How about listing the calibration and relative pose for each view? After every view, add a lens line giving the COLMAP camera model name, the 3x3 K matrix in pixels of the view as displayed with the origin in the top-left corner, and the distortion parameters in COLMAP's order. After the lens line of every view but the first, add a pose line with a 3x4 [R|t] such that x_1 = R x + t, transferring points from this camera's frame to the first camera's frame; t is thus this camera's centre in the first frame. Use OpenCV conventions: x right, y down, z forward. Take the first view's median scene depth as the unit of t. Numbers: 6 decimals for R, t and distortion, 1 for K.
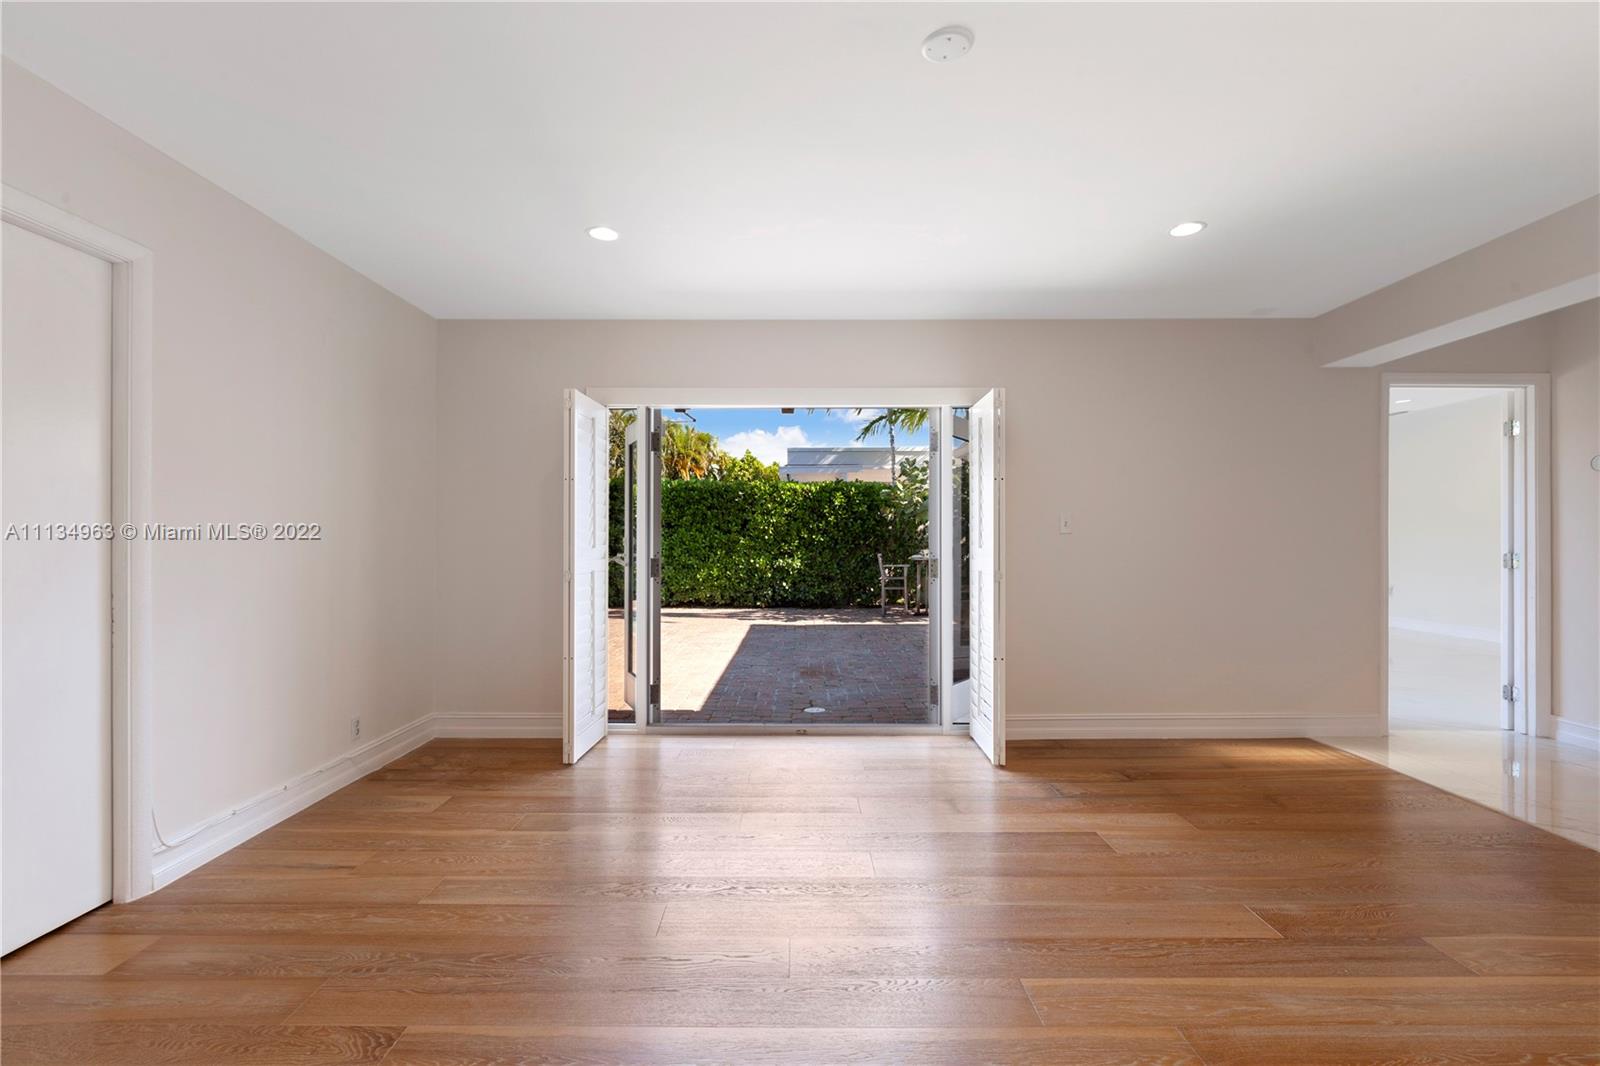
lens RADIAL K [[734.8, 0, 801.5], [0, 734.8, 532.5], [0, 0, 1]] dist [0.000528, 0.001143]
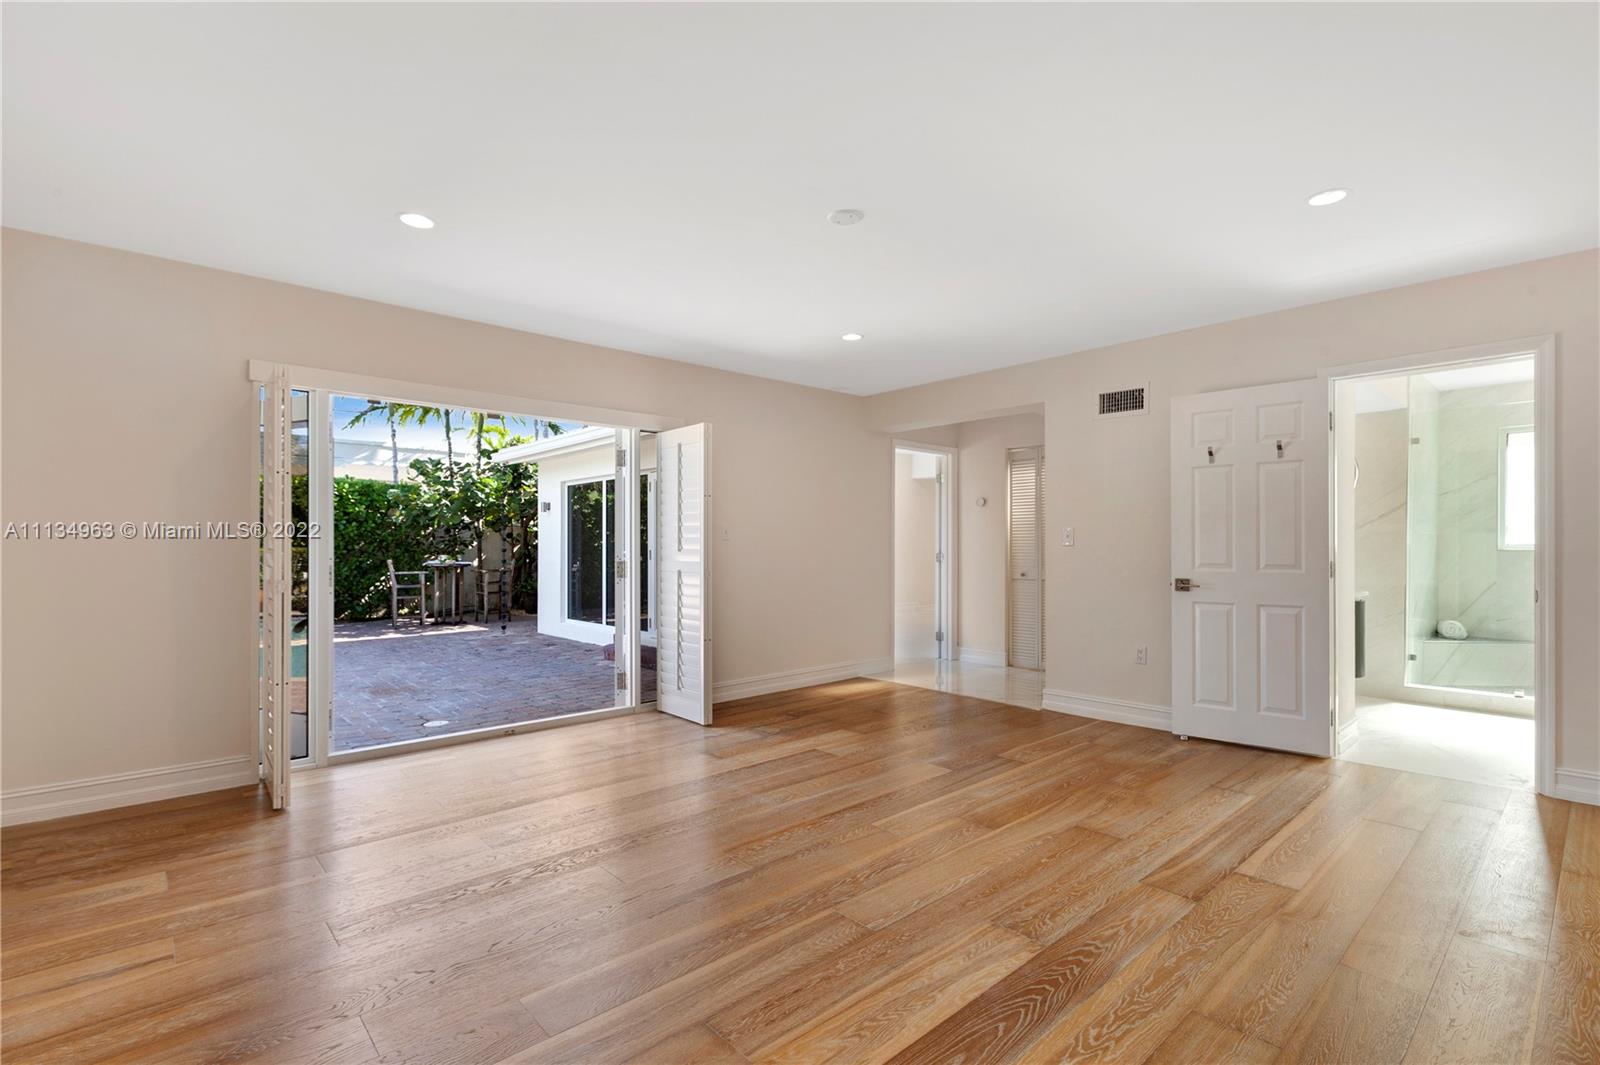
lens RADIAL K [[734.8, 0, 797.5], [0, 734.8, 540.6], [0, 0, 1]] dist [0.000528, 0.001143]
pose [[0.744323, 0.003105, 0.667813, -0.483111], [-0.006184, 0.999978, 0.002244, -0.000945], [-0.667791, -0.005800, 0.744326, -0.034363]]
